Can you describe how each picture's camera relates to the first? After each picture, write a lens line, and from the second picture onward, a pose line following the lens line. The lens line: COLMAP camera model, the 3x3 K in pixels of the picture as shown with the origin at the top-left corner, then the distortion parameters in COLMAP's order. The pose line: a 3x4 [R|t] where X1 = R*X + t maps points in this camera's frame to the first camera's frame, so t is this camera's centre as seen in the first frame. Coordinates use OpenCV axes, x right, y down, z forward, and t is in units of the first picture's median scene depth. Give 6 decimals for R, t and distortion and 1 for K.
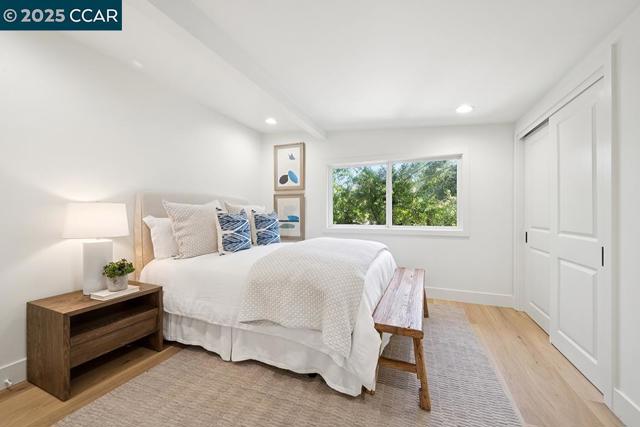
lens RADIAL K [[250.4, 0, 322.9], [0, 250.4, 214.2], [0, 0, 1]] dist [0.003276, 0.000319]
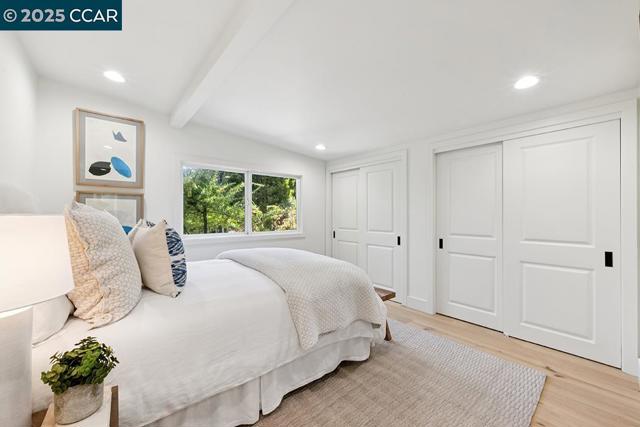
lens RADIAL K [[250.4, 0, 322.9], [0, 250.4, 214.2], [0, 0, 1]] dist [0.003276, 0.000319]
pose [[0.465221, 0.005544, 0.885177, -0.579660], [0.000047, 0.999980, -0.006288, -0.025793], [-0.885194, 0.002966, 0.465212, 0.277103]]
